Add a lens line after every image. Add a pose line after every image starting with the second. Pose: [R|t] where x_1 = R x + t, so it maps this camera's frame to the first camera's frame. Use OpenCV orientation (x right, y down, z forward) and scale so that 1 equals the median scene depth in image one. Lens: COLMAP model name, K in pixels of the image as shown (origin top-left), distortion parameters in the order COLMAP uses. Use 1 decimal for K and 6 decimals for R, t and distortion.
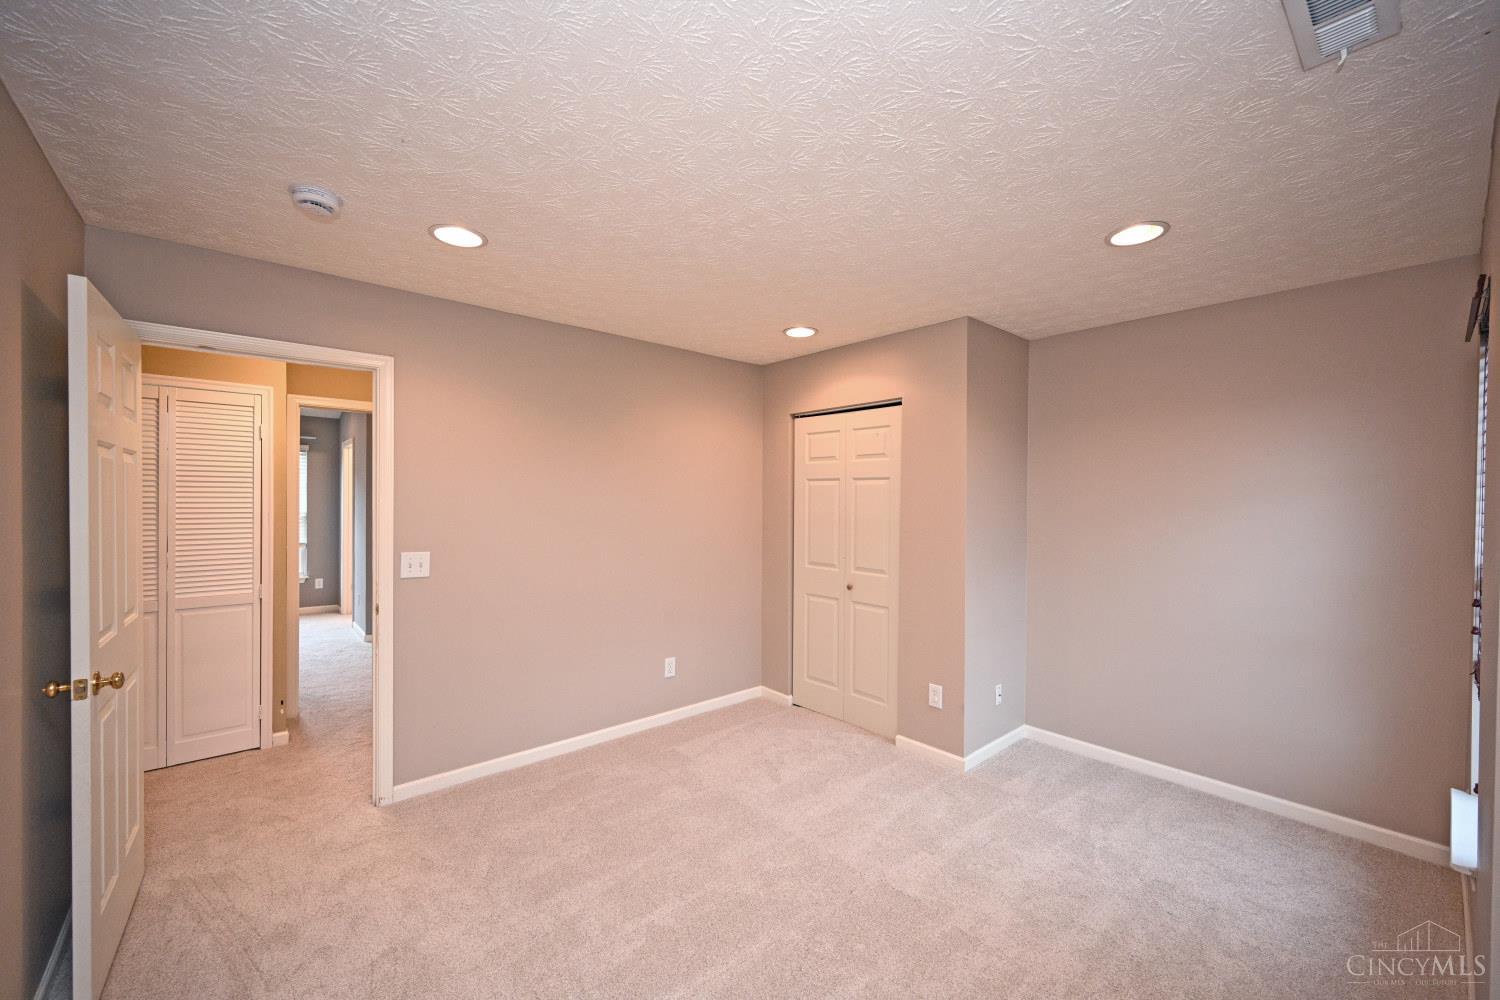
lens RADIAL K [[585.2, 0, 741.7], [0, 585.2, 501.6], [0, 0, 1]] dist [0.002496, -0.000106]
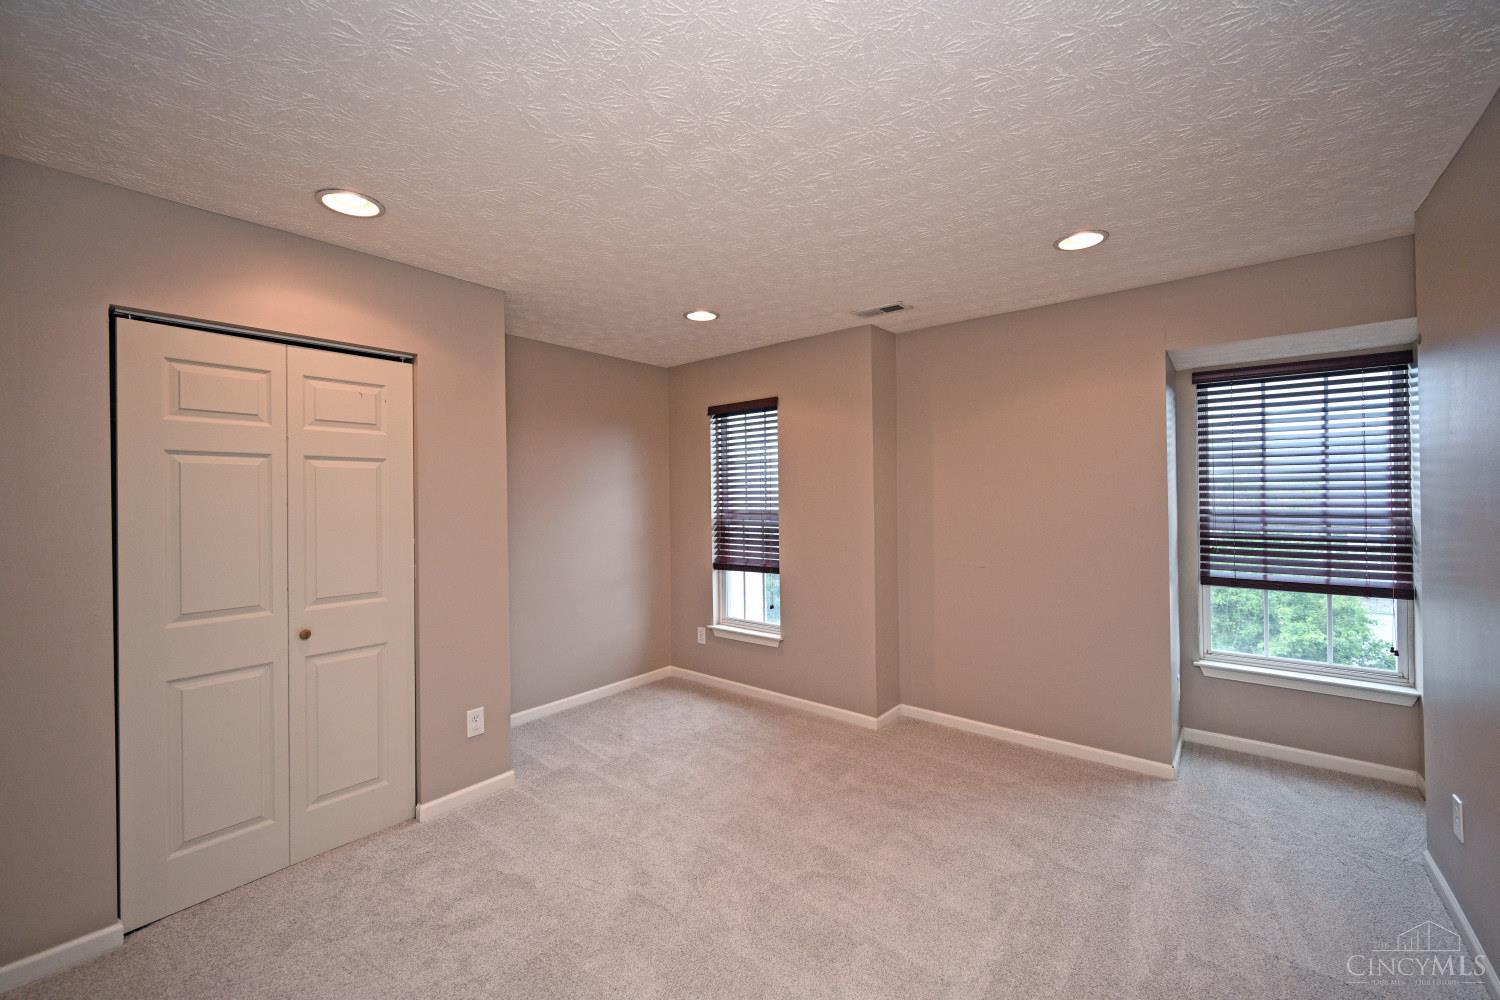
lens RADIAL K [[630.6, 0, 750.0], [0, 630.6, 500.0], [0, 0, 1]] dist [0.016494, -0.000087]
pose [[-0.179327, -0.009828, 0.983740, -0.603683], [0.016205, 0.999785, 0.012942, 0.005552], [-0.983656, 0.018262, -0.179130, 0.728911]]
